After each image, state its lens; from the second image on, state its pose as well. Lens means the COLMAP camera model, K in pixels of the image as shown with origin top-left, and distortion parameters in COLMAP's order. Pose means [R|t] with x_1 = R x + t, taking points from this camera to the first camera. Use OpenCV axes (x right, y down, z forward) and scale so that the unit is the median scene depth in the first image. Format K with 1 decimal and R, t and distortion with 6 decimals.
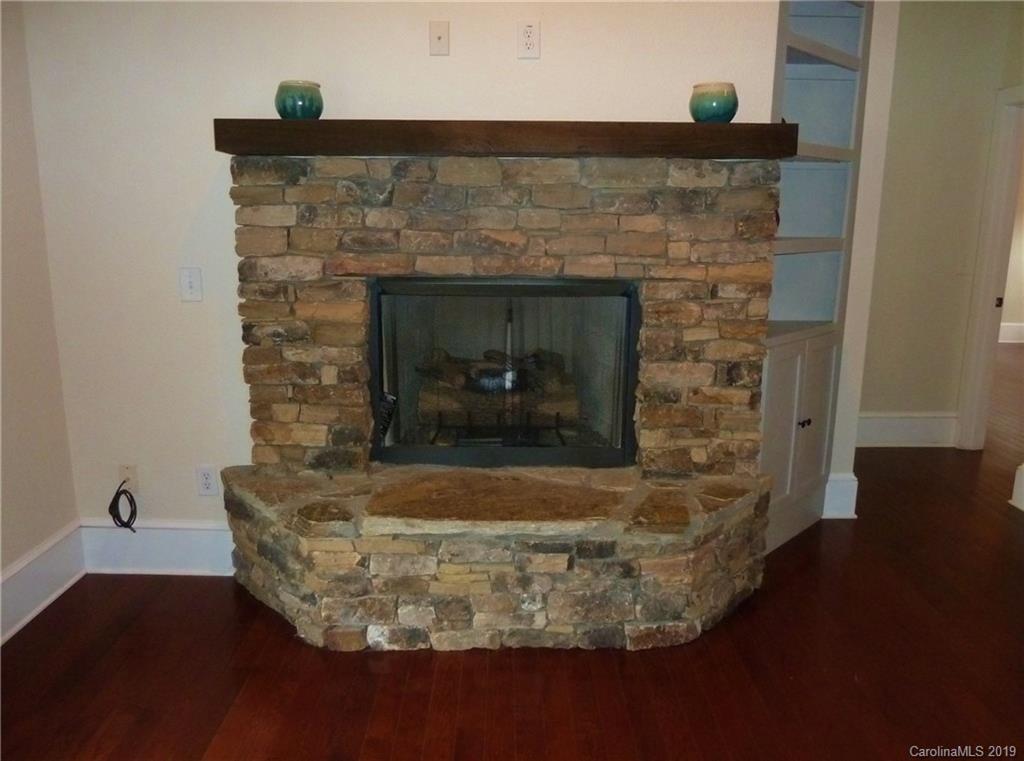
lens RADIAL K [[760.3, 0, 519.6], [0, 760.3, 381.9], [0, 0, 1]] dist [-0.031021, 0.005594]
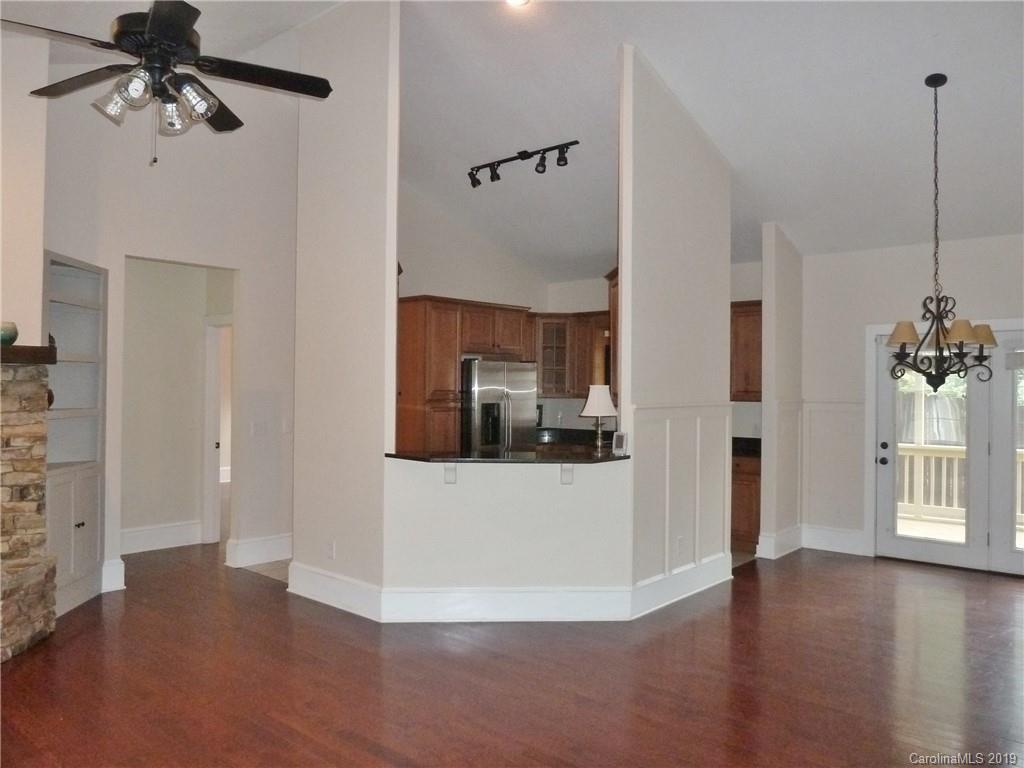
lens RADIAL K [[760.3, 0, 518.5], [0, 760.3, 384.2], [0, 0, 1]] dist [-0.031021, 0.005594]
pose [[0.665203, 0.006115, 0.746637, -0.220404], [0.153393, 0.977518, -0.144668, 0.161442], [-0.730736, 0.210763, 0.649310, -0.885513]]
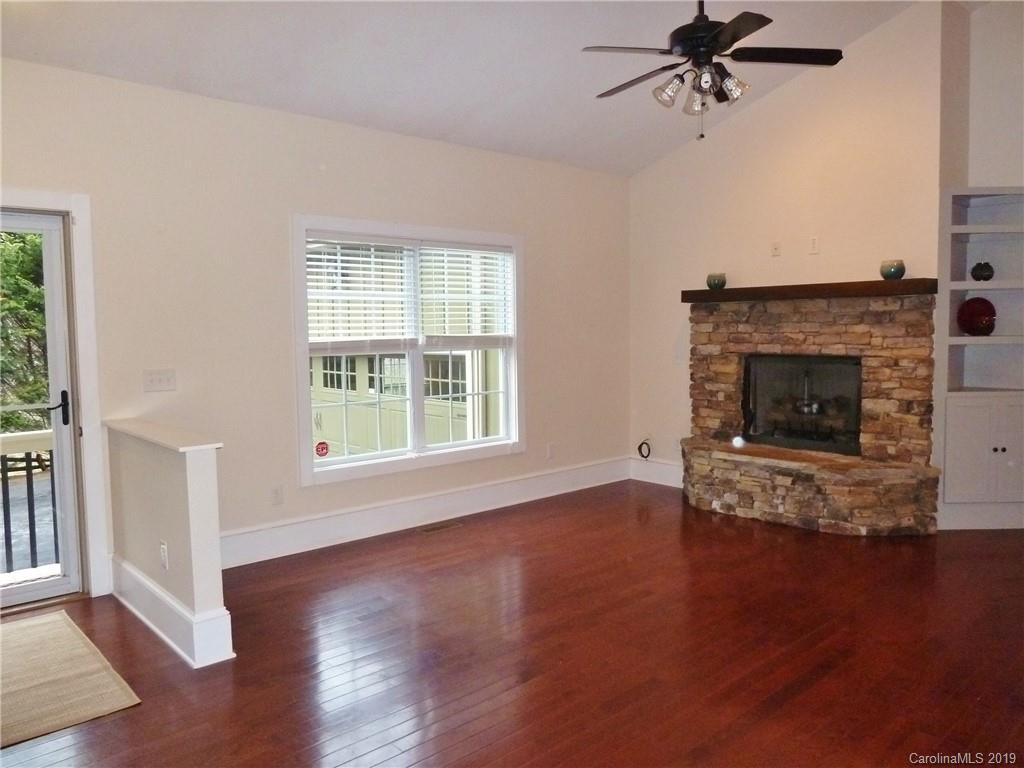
lens RADIAL K [[760.3, 0, 511.2], [0, 760.3, 382.5], [0, 0, 1]] dist [-0.031021, 0.005594]
pose [[0.664051, 0.036676, -0.746788, 1.049210], [-0.139218, 0.987395, -0.075301, 0.213501], [0.734612, 0.153970, 0.660786, -0.989129]]
